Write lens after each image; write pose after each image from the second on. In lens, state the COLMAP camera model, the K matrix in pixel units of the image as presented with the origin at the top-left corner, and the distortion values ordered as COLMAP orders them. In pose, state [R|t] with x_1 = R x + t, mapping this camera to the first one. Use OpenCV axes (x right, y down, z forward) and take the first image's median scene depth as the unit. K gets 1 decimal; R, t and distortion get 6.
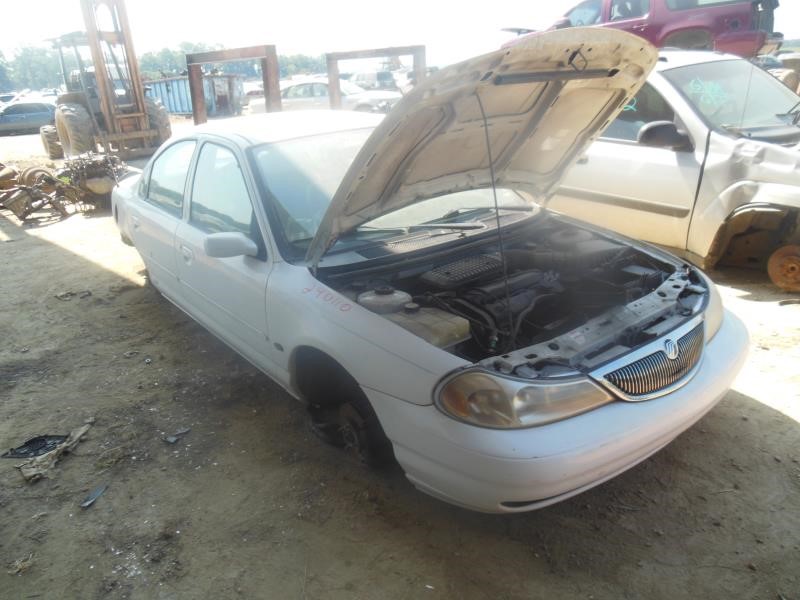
lens RADIAL K [[604.9, 0, 400.0], [0, 604.9, 300.0], [0, 0, 1]] dist [-0.065100, 0.114931]
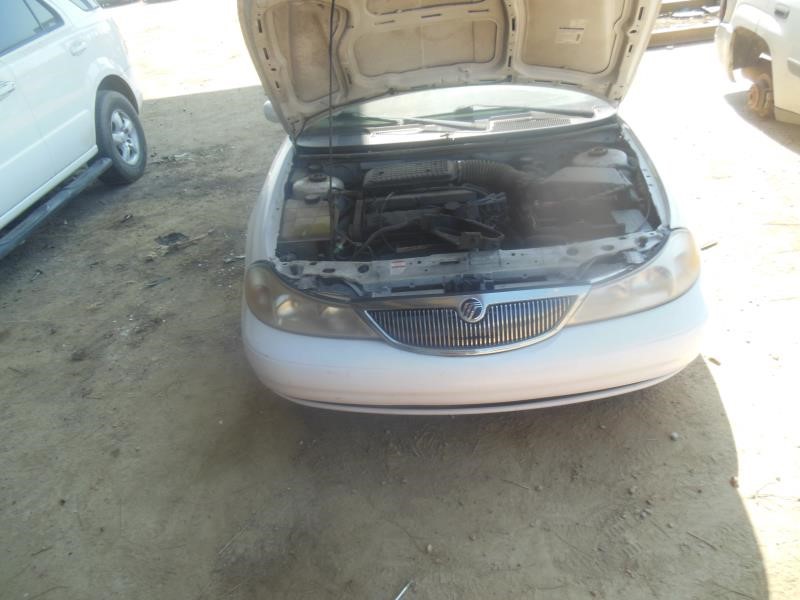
lens RADIAL K [[604.9, 0, 400.0], [0, 604.9, 300.0], [0, 0, 1]] dist [-0.065100, 0.114931]
pose [[0.768411, 0.311368, -0.559101, 0.686813], [-0.166297, 0.940794, 0.295383, -0.139128], [0.617972, -0.133999, 0.774697, 0.211379]]
